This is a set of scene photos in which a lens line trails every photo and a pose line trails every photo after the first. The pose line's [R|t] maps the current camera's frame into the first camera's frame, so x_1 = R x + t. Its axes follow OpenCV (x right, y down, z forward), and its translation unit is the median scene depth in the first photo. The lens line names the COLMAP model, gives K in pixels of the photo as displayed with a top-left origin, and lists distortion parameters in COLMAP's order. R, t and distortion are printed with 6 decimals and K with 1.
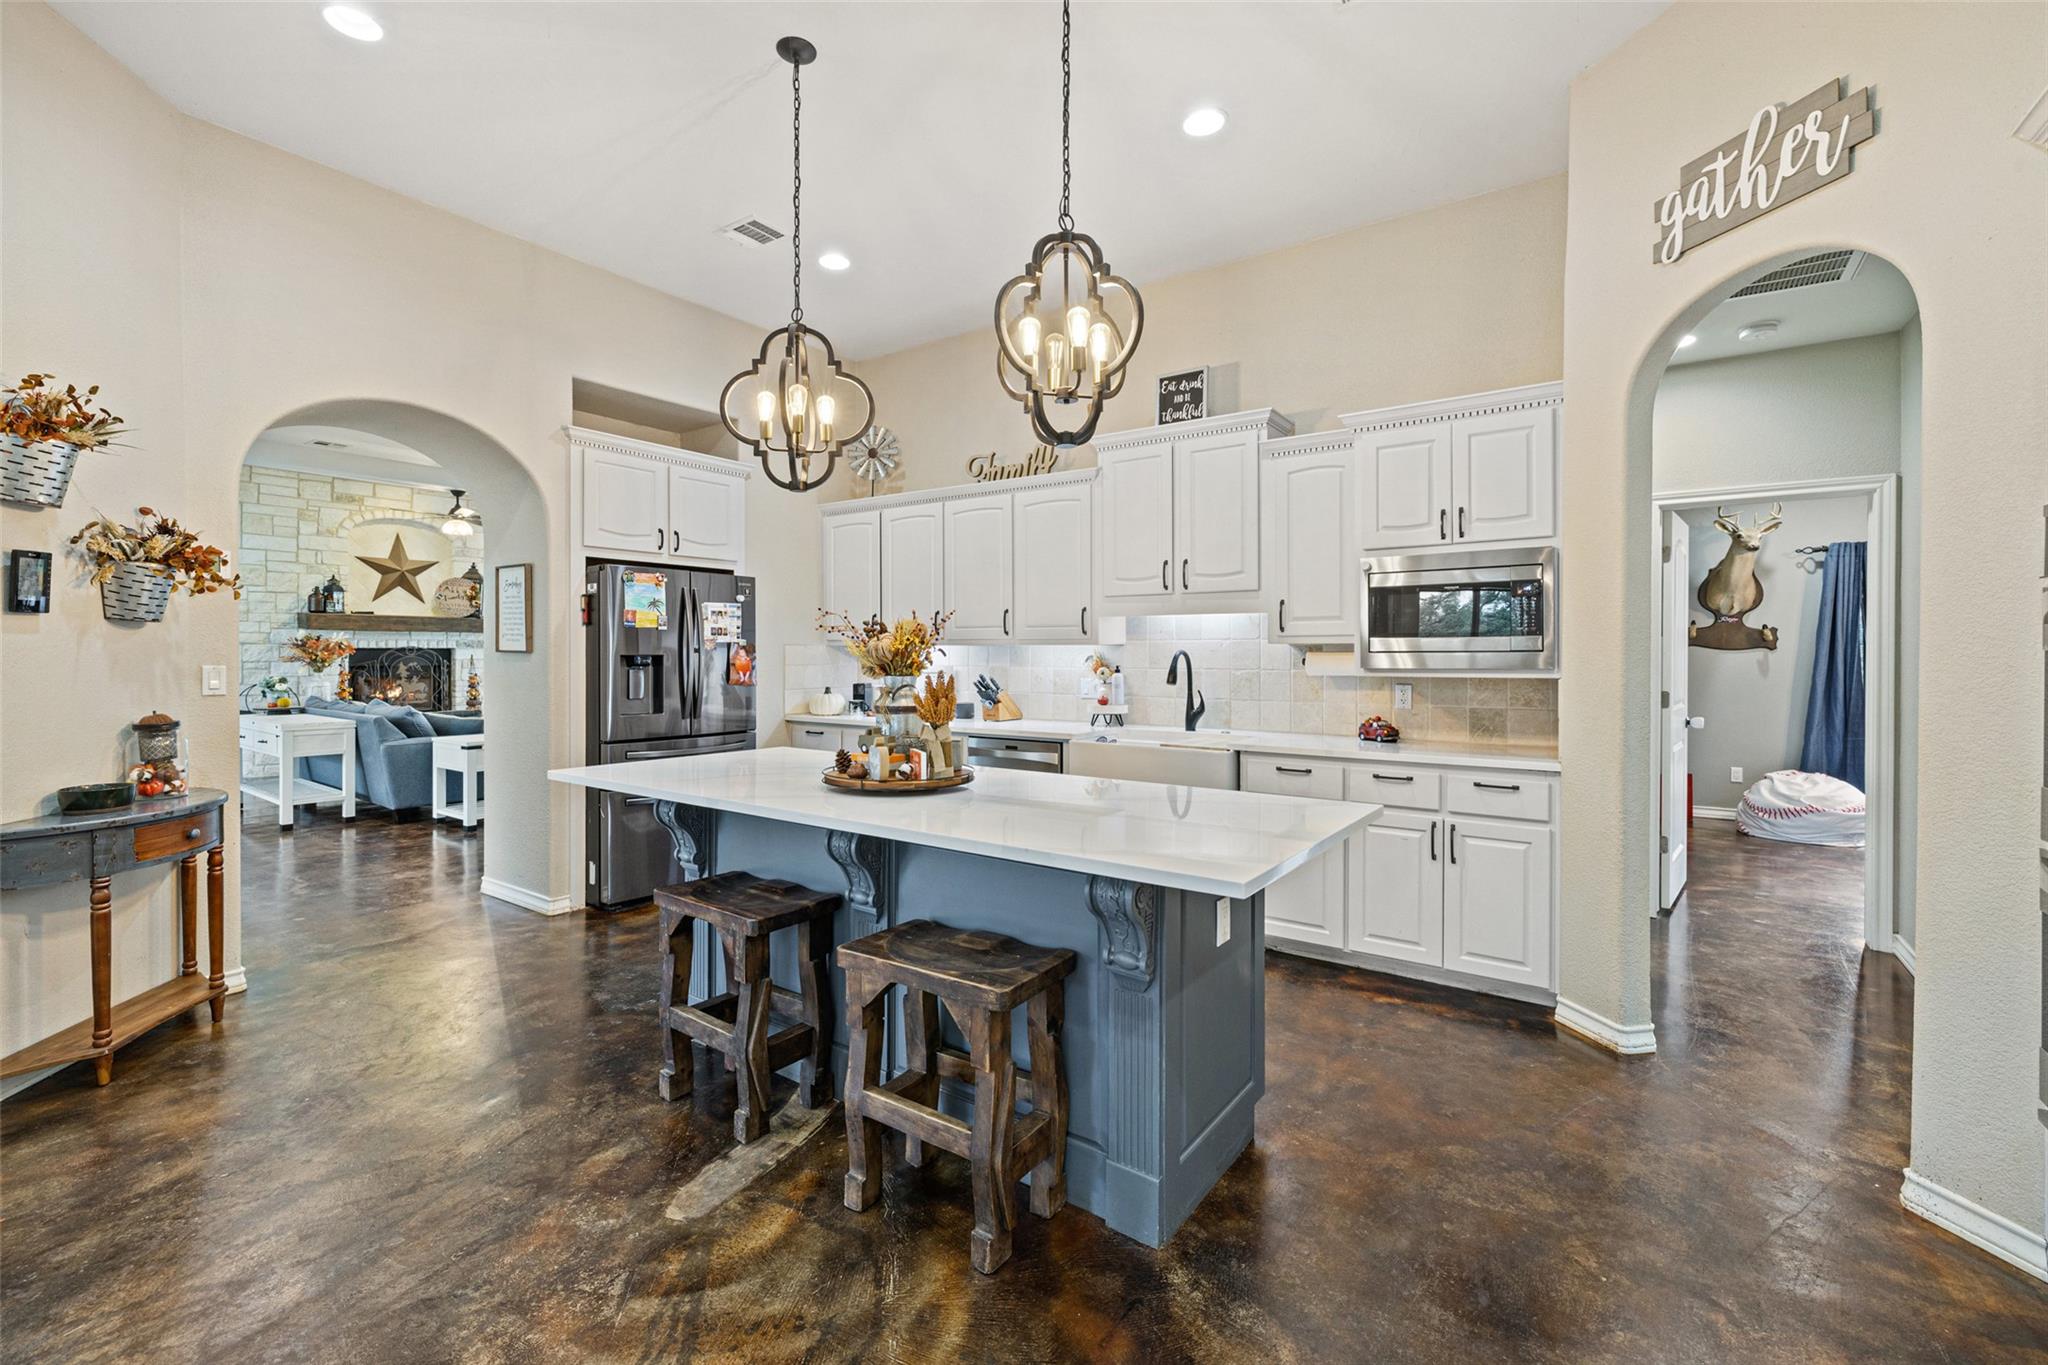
lens RADIAL K [[864.7, 0, 1021.1], [0, 864.7, 655.5], [0, 0, 1]] dist [0.000460, 0.000457]
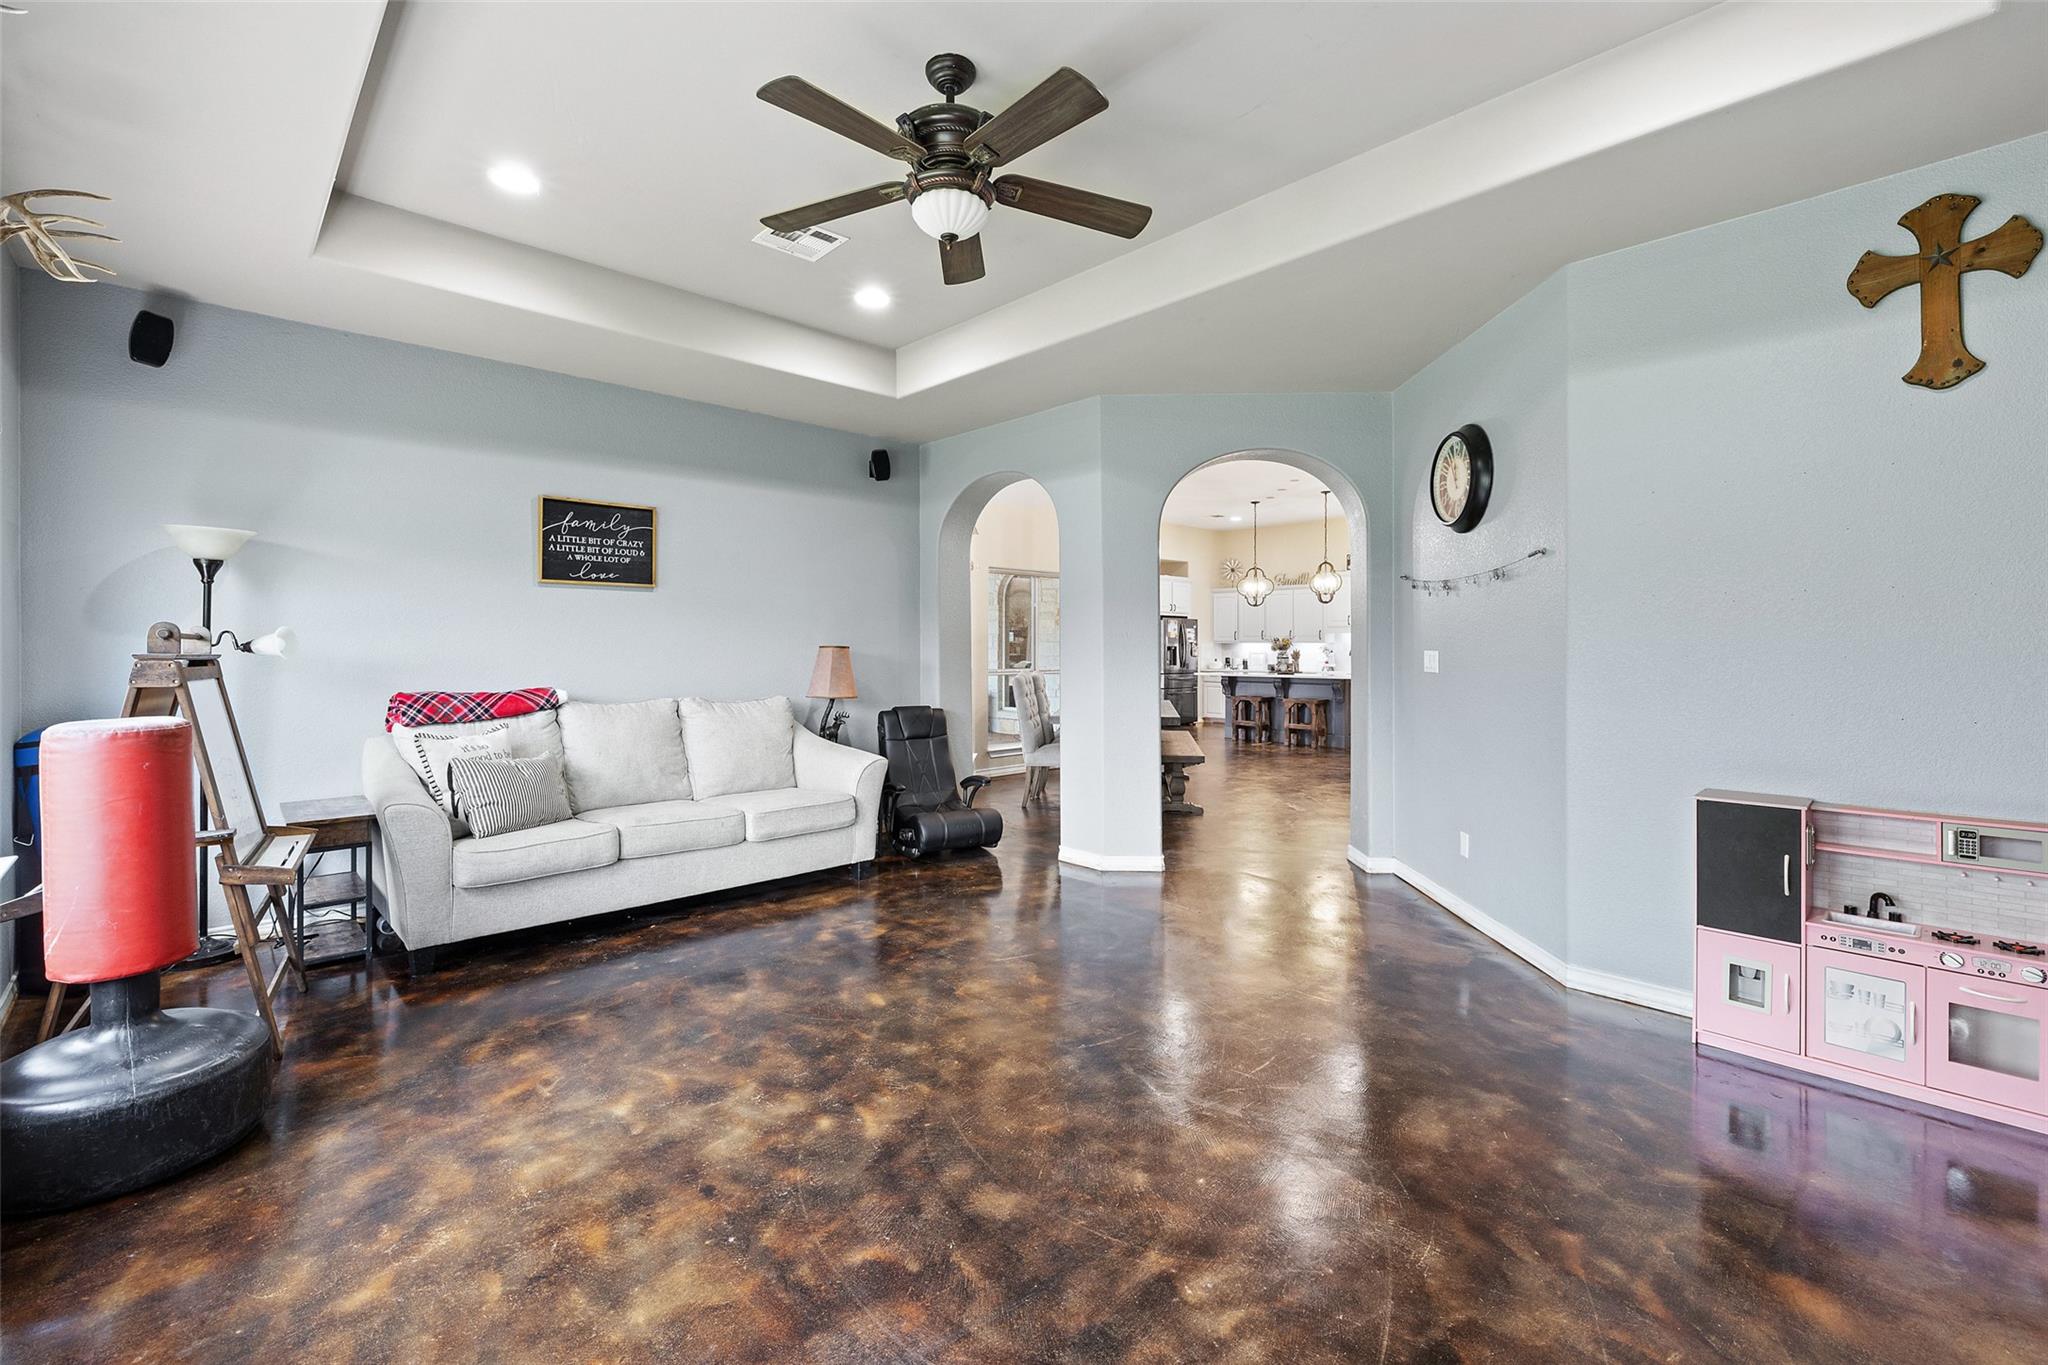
lens RADIAL K [[864.7, 0, 1000.5], [0, 864.7, 646.9], [0, 0, 1]] dist [0.000460, 0.000457]
pose [[0.973234, 0.002295, -0.229805, -0.409840], [-0.003556, 0.999981, -0.005073, 0.024795], [0.229789, 0.005755, 0.973223, -2.805008]]
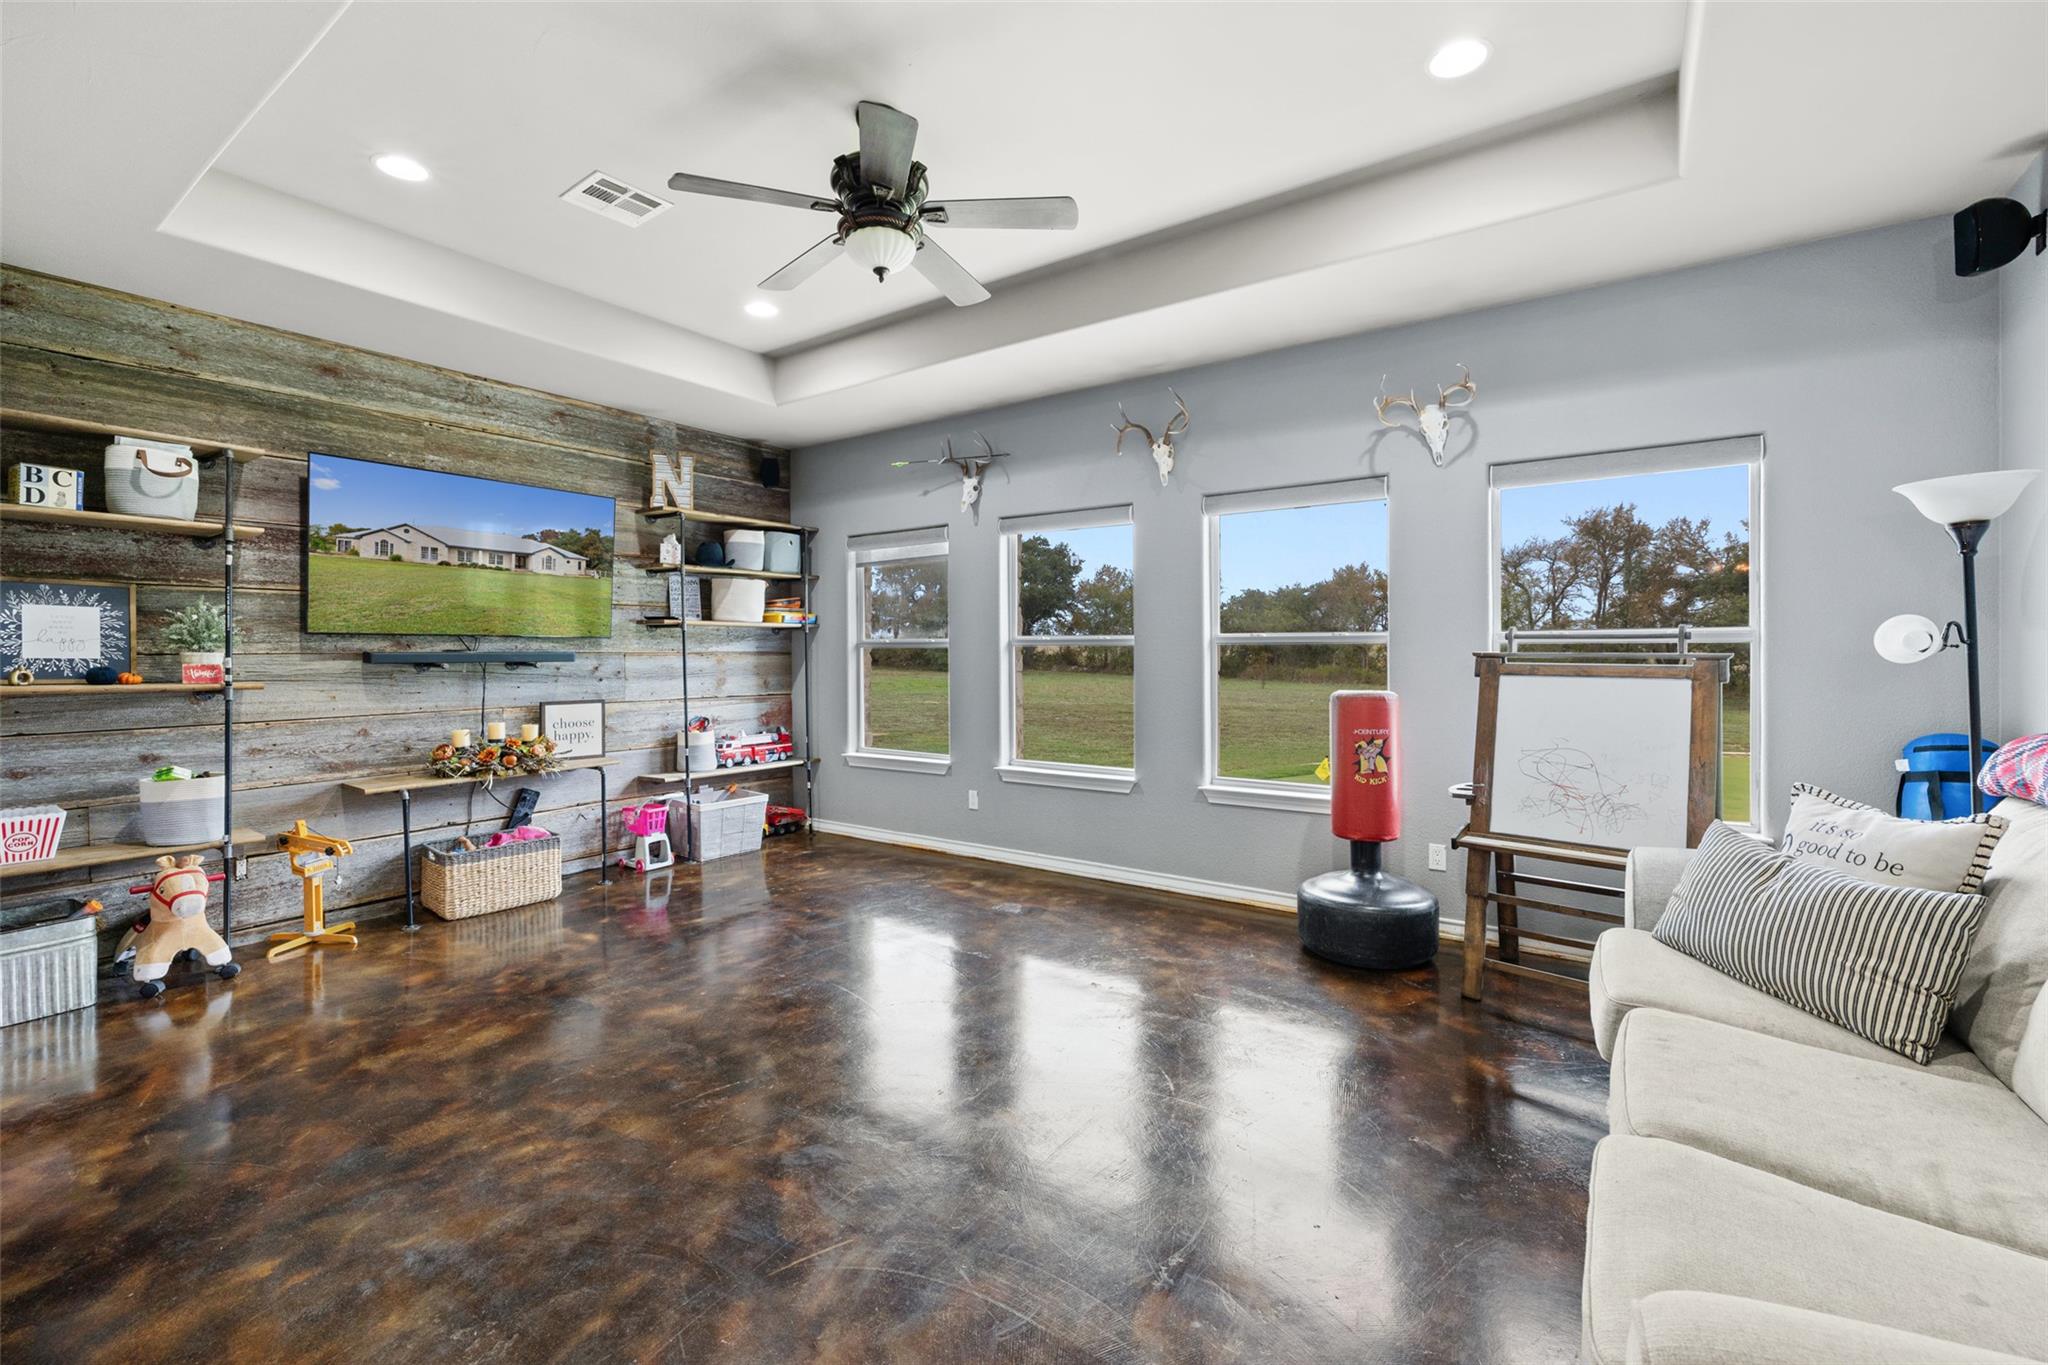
lens RADIAL K [[864.7, 0, 1012.3], [0, 864.7, 673.5], [0, 0, 1]] dist [0.000460, 0.000457]
pose [[-0.999866, 0.006520, 0.015004, -0.760320], [0.006984, 0.999492, 0.031109, 0.020533], [-0.014794, 0.031209, -0.999403, -1.275186]]
